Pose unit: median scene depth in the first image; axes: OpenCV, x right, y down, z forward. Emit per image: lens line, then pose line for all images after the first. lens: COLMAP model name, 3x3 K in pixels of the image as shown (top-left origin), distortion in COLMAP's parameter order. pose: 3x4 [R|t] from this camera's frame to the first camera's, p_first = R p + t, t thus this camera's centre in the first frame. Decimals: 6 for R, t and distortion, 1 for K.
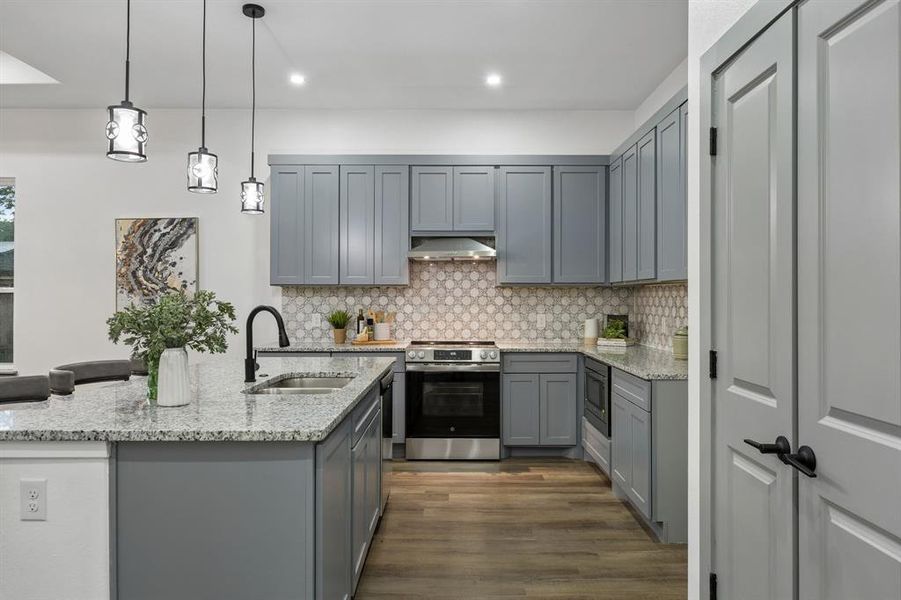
lens RADIAL K [[599.6, 0, 456.0], [0, 599.6, 298.1], [0, 0, 1]] dist [-0.003329, -0.001559]
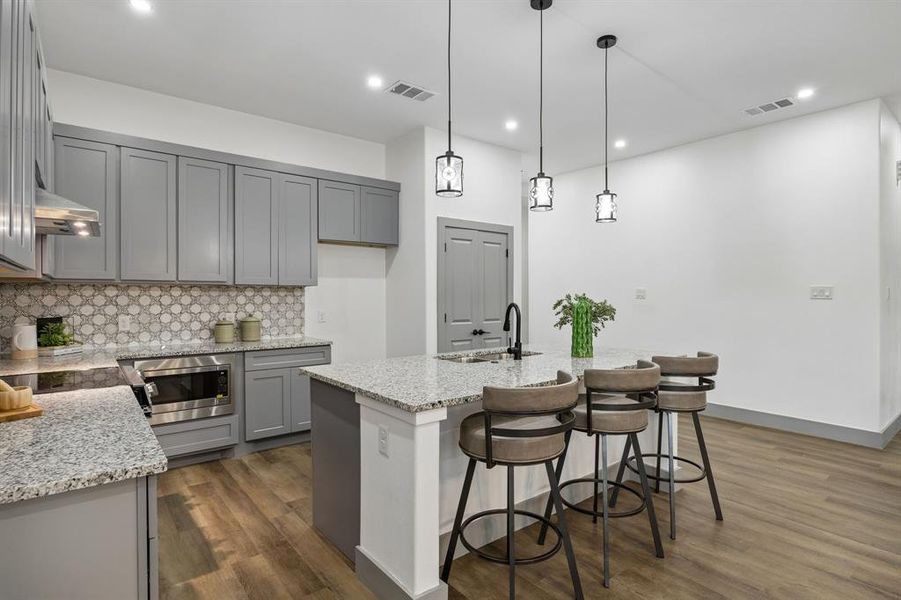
lens RADIAL K [[476.1, 0, 453.6], [0, 476.1, 294.3], [0, 0, 1]] dist [-0.003549, -0.000080]
pose [[-0.623893, -0.001054, 0.781509, -0.624172], [-0.002011, 0.999998, -0.000256, -0.005002], [-0.781507, -0.001731, -0.623894, 1.025070]]
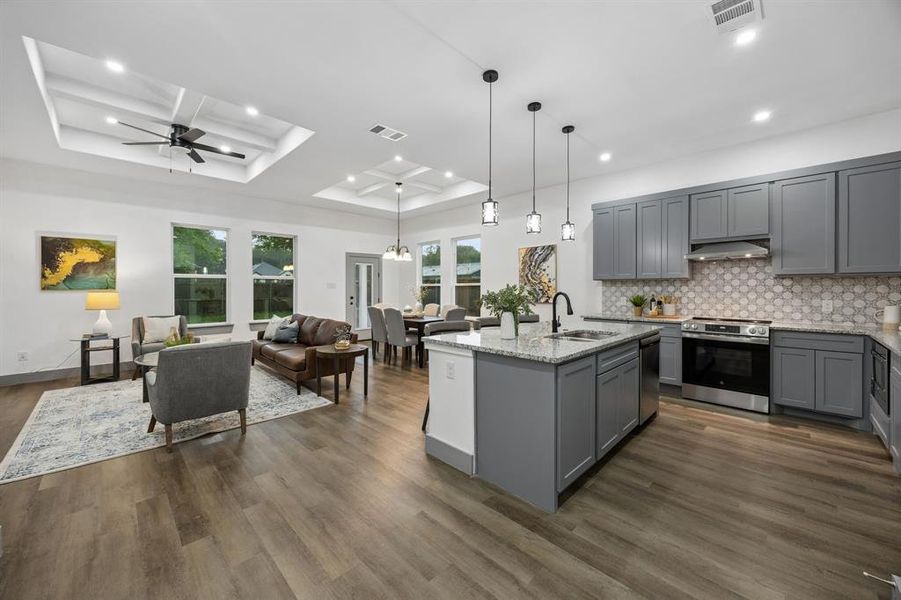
lens RADIAL K [[350.9, 0, 446.6], [0, 350.9, 292.7], [0, 0, 1]] dist [-0.002966, -0.000500]
pose [[0.694045, 0.006799, -0.719899, 0.125366], [0.004770, 0.999890, 0.014042, -0.001089], [0.719916, -0.013180, 0.693936, -0.005844]]
